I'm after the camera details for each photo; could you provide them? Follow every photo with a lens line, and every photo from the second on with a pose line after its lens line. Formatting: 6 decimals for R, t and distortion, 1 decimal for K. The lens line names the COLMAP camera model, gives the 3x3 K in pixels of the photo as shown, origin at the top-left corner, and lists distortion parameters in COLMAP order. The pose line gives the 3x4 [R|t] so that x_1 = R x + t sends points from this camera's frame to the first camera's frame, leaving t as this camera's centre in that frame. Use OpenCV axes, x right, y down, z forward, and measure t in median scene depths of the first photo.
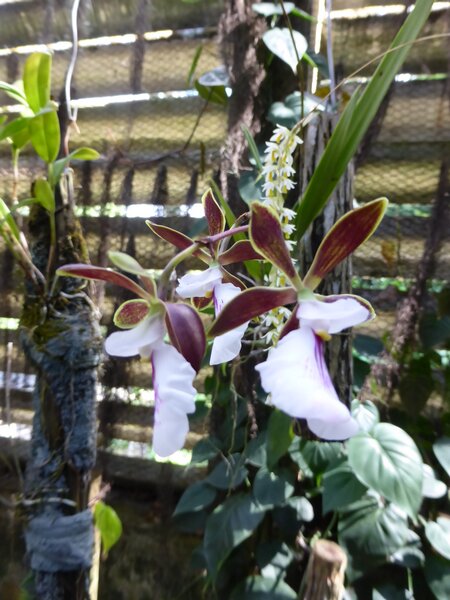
lens RADIAL K [[434.7, 0, 225.6], [0, 434.7, 301.1], [0, 0, 1]] dist [-0.002743, 0.000479]
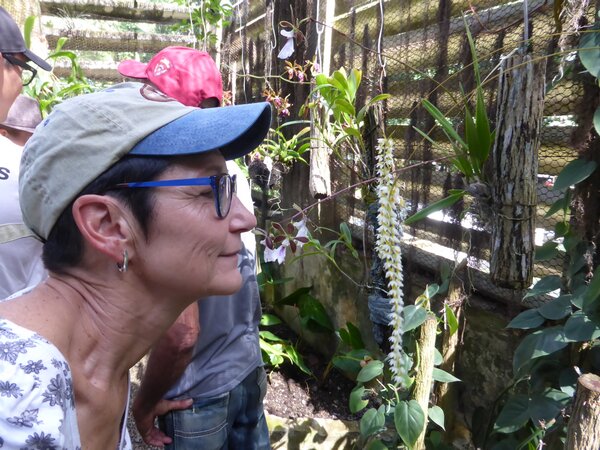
lens RADIAL K [[434.7, 0, 300.0], [0, 434.7, 225.5], [0, 0, 1]] dist [-0.002743, 0.000479]
pose [[0.668643, 0.107833, -0.735723, 0.433081], [0.078537, 0.973653, 0.214082, -0.135578], [0.739424, -0.200926, 0.642558, -0.230838]]
